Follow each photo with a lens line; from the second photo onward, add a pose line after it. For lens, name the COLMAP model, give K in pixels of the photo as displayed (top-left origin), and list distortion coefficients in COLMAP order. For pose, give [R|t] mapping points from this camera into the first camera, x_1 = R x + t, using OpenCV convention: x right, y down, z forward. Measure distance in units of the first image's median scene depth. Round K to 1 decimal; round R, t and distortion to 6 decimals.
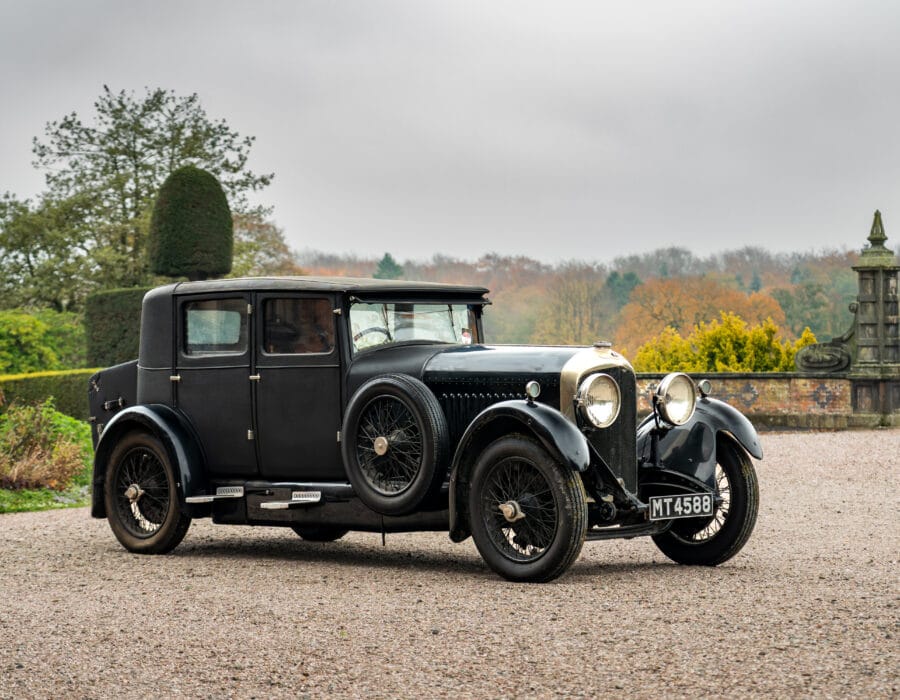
lens RADIAL K [[1172.7, 0, 450.0], [0, 1172.7, 350.0], [0, 0, 1]] dist [-0.096245, -0.014791]
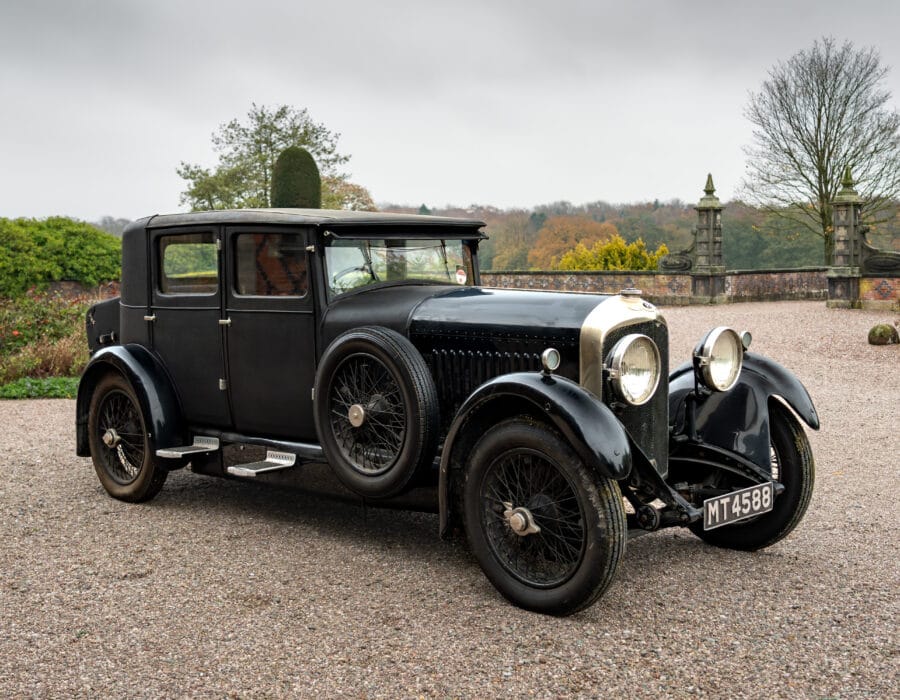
lens RADIAL K [[1491.5, 0, 452.1], [0, 1491.5, 395.9], [0, 0, 1]] dist [0.003745, 0.003602]
pose [[0.999966, -0.001528, 0.008162, -0.017906], [0.001006, 0.997975, 0.063595, 0.061608], [-0.008243, -0.063584, 0.997942, -1.153080]]
